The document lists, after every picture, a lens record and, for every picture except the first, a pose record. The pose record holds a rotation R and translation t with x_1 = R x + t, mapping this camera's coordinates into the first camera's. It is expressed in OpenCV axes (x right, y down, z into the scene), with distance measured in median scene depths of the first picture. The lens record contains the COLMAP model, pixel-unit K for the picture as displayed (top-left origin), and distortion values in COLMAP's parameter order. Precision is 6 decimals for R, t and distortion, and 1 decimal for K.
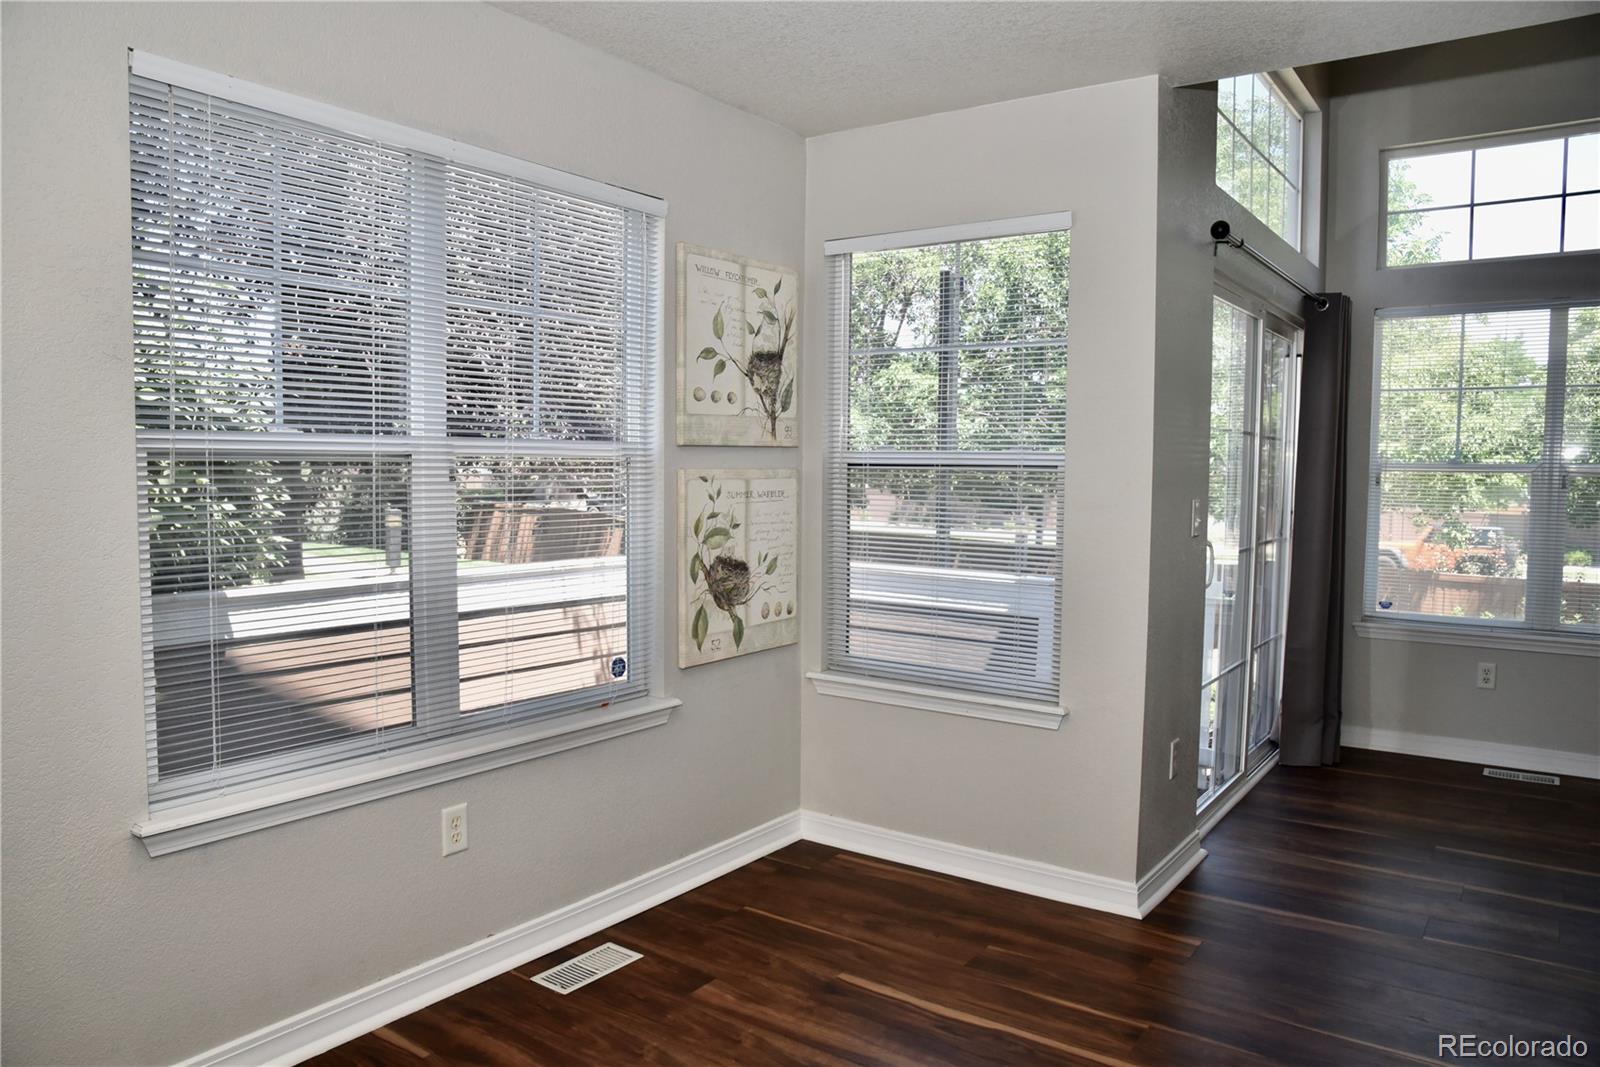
lens RADIAL K [[1100.3, 0, 792.7], [0, 1100.3, 552.3], [0, 0, 1]] dist [-0.112056, 0.059291]
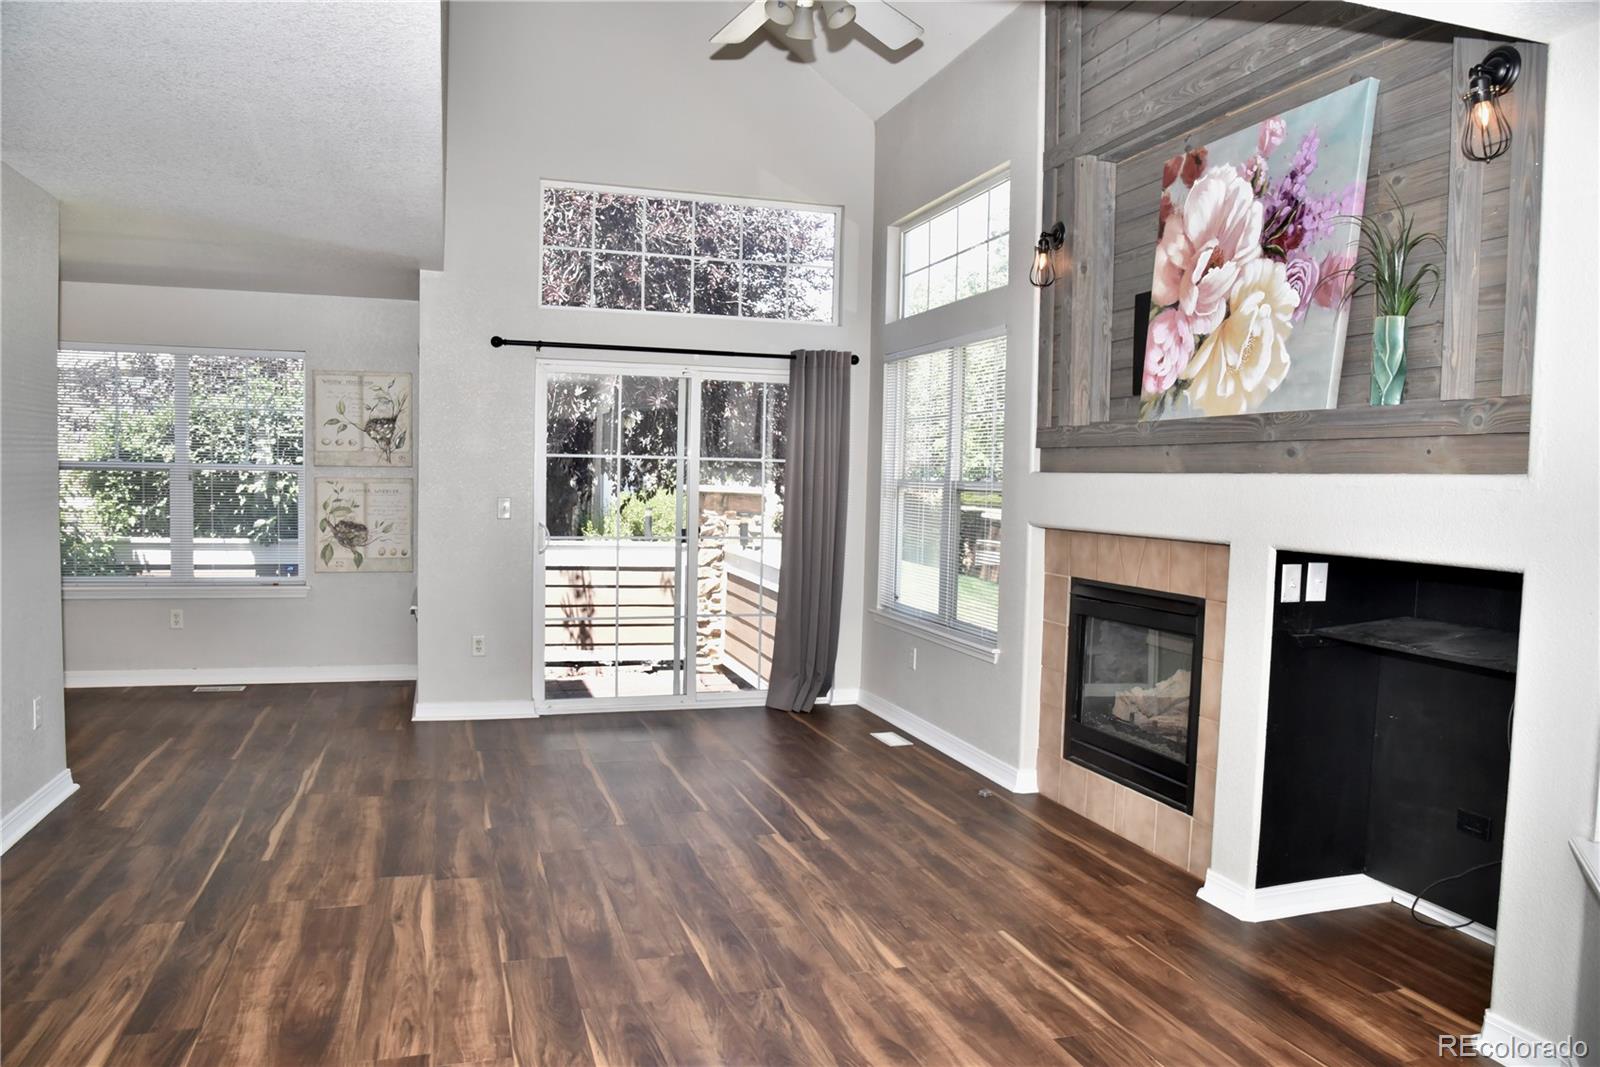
lens RADIAL K [[1100.3, 0, 792.7], [0, 1100.3, 552.3], [0, 0, 1]] dist [-0.112056, 0.059291]
pose [[0.806970, 0.047992, -0.588639, 1.750429], [-0.063236, 0.997984, -0.005325, 0.019730], [0.587197, 0.041521, 0.808378, -0.120762]]
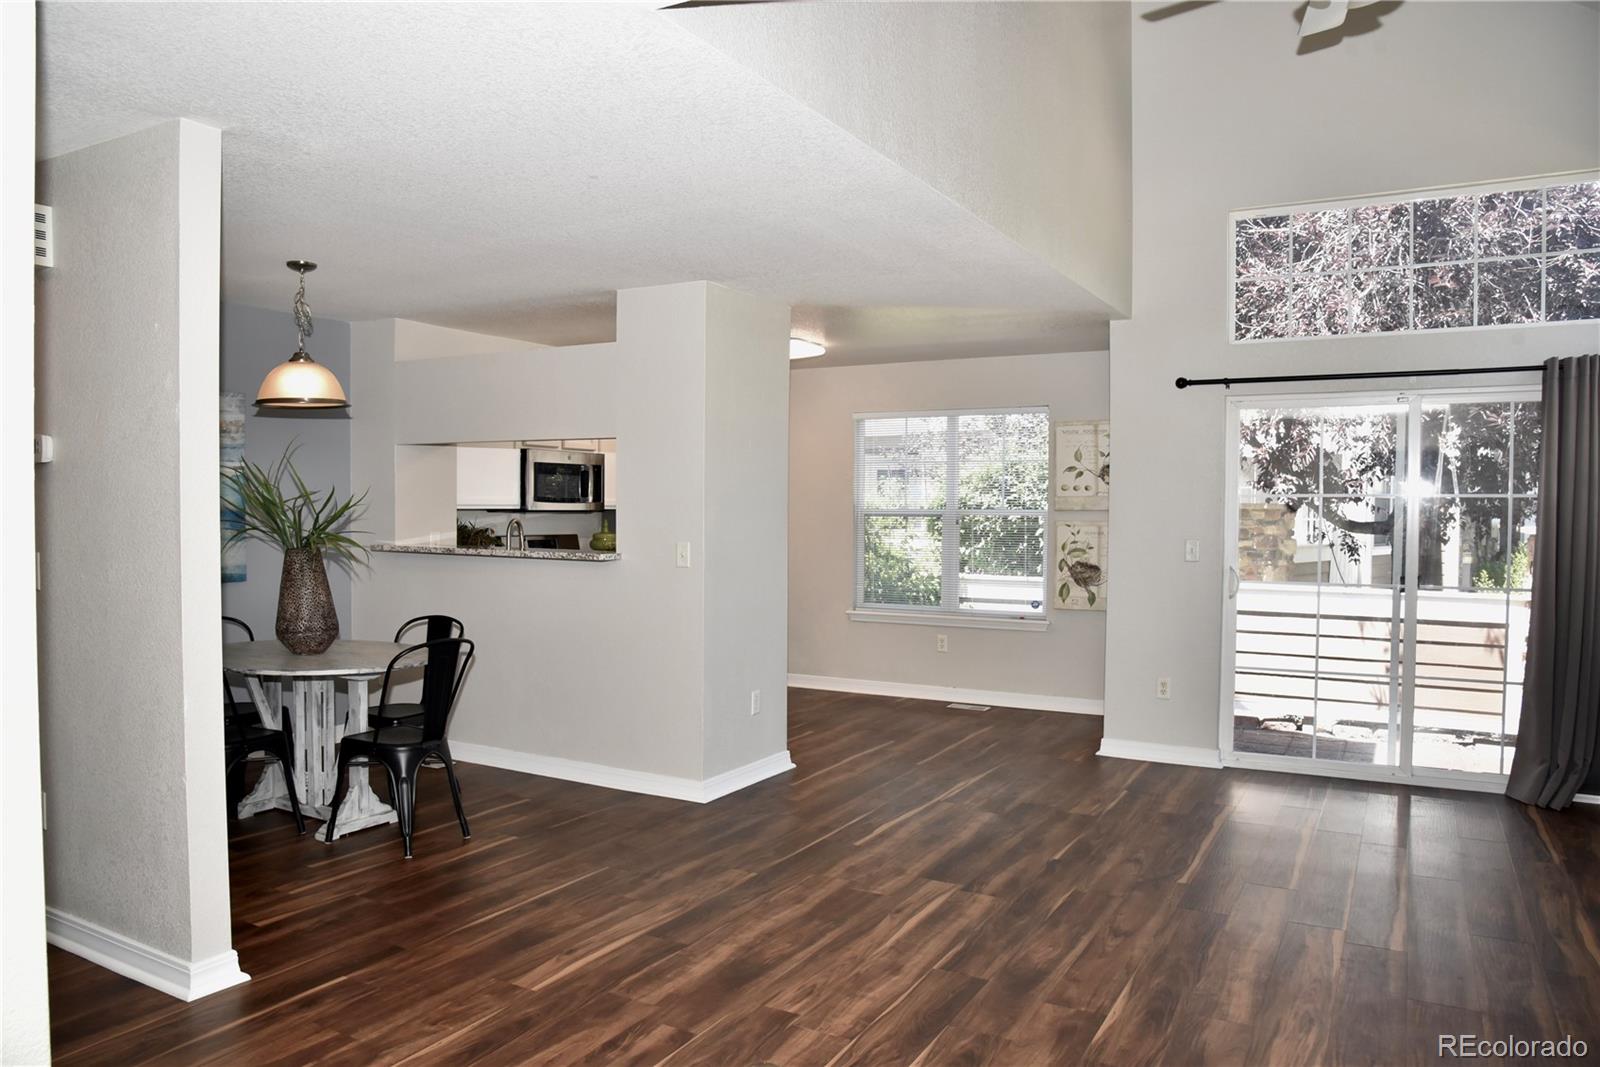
lens RADIAL K [[1100.3, 0, 792.7], [0, 1100.3, 552.3], [0, 0, 1]] dist [-0.112056, 0.059291]
pose [[0.108455, 0.027930, -0.993709, 1.972062], [-0.085318, 0.996179, 0.018687, -0.006025], [0.990433, 0.082755, 0.110424, 0.200675]]
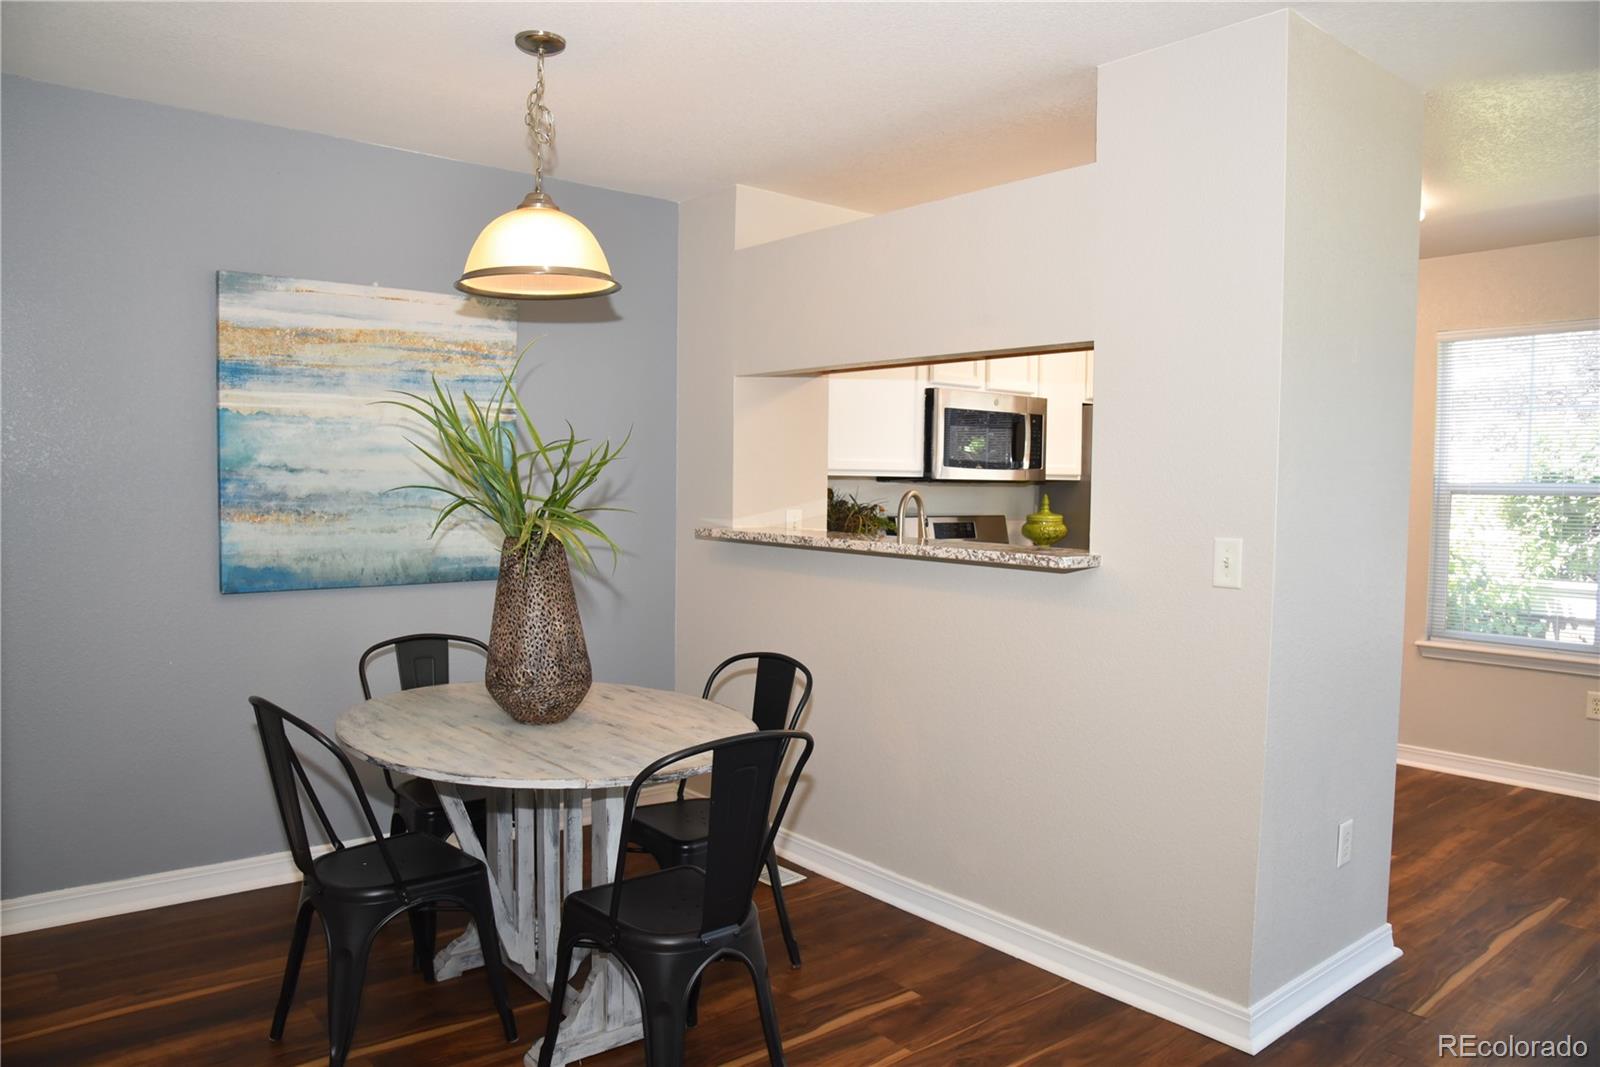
lens RADIAL K [[1100.3, 0, 792.7], [0, 1100.3, 552.3], [0, 0, 1]] dist [-0.112056, 0.059291]
pose [[-0.258798, 0.045544, -0.964857, 1.270565], [-0.092582, 0.993119, 0.071711, 0.005065], [0.961484, 0.107887, -0.252800, 0.117897]]
